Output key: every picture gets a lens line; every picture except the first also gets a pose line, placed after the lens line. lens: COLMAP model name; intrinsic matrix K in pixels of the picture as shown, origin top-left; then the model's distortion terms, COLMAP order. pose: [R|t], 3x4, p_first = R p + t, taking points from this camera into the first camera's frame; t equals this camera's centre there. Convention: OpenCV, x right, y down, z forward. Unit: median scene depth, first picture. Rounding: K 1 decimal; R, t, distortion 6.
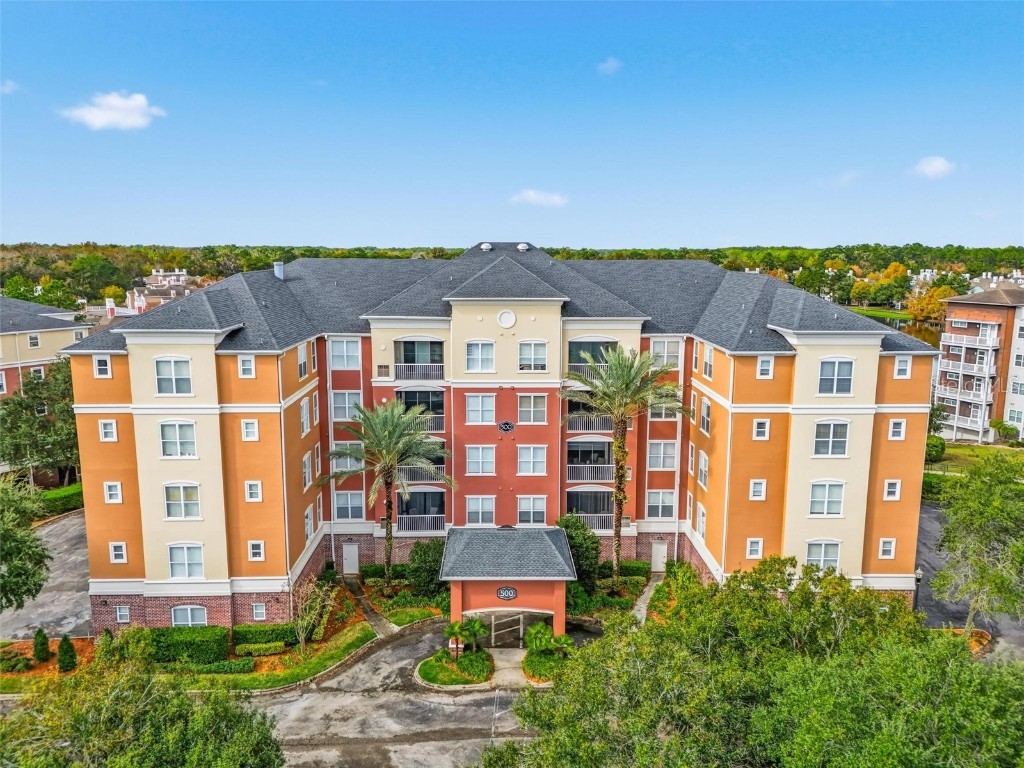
lens RADIAL K [[750.2, 0, 514.5], [0, 750.2, 376.5], [0, 0, 1]] dist [0.098394, -0.107207]
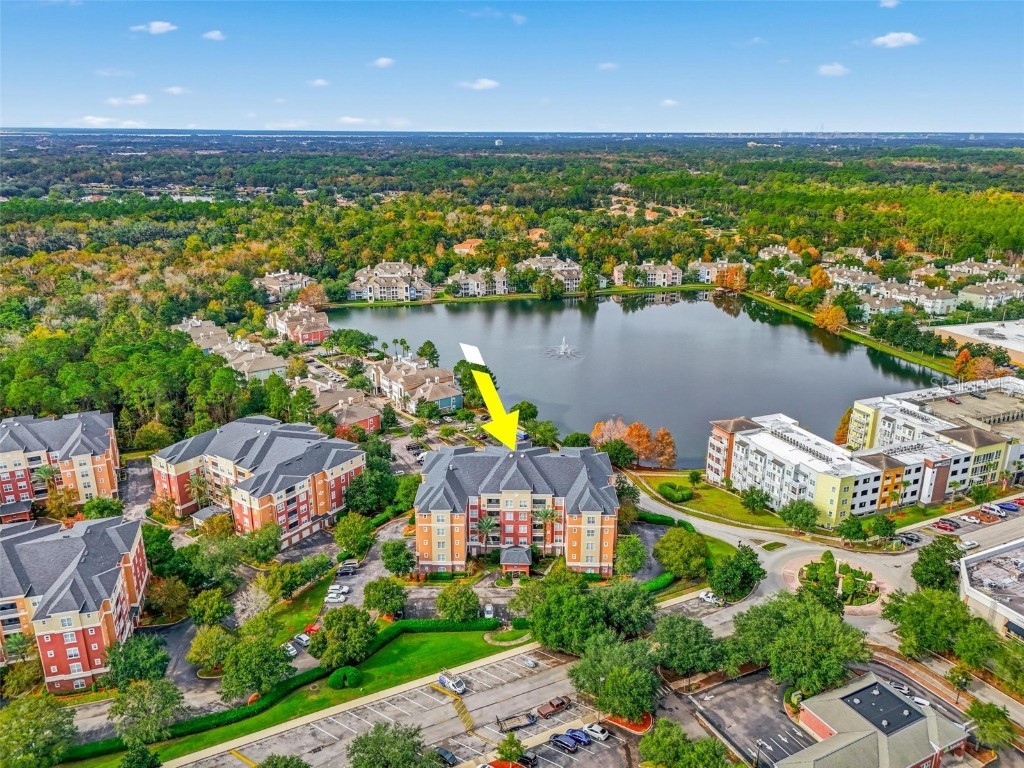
lens RADIAL K [[750.2, 0, 514.5], [0, 750.2, 376.5], [0, 0, 1]] dist [0.098394, -0.107207]
pose [[0.999467, 0.009383, -0.031271, 0.105939], [-0.004740, 0.989366, 0.145371, -1.385528], [0.032303, -0.145145, 0.988883, -3.043985]]
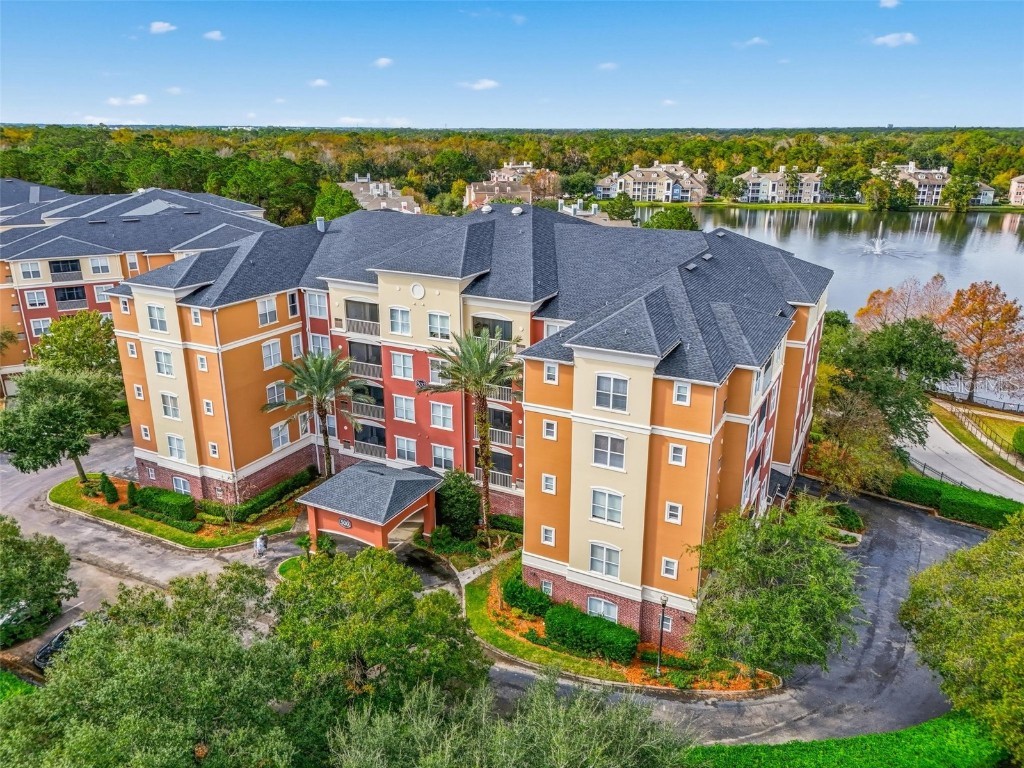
lens RADIAL K [[750.2, 0, 514.5], [0, 750.2, 376.5], [0, 0, 1]] dist [0.098394, -0.107207]
pose [[0.880553, 0.146938, -0.450595, 0.725739], [-0.078659, 0.982850, 0.166789, -0.169325], [0.467375, -0.111423, 0.877009, 0.070693]]
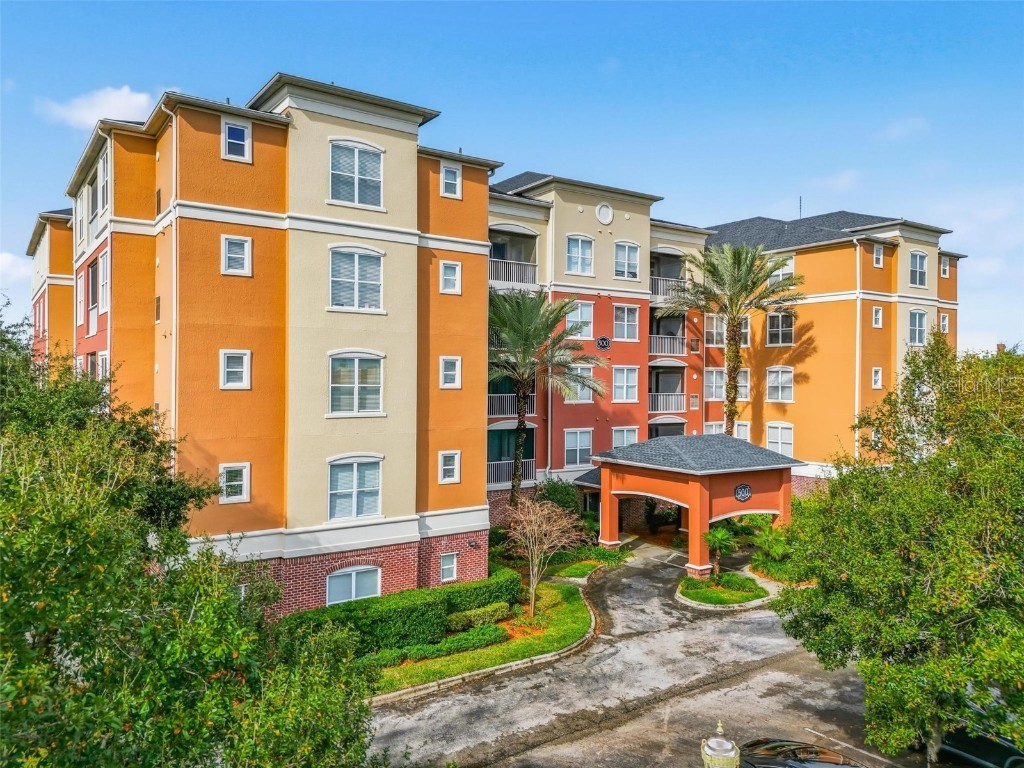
lens RADIAL K [[750.2, 0, 514.5], [0, 750.2, 376.5], [0, 0, 1]] dist [0.098394, -0.107207]
pose [[0.830491, 0.004970, 0.557010, -0.649005], [0.089277, 0.985846, -0.141906, 0.247745], [-0.549831, 0.167579, 0.818293, 0.426889]]
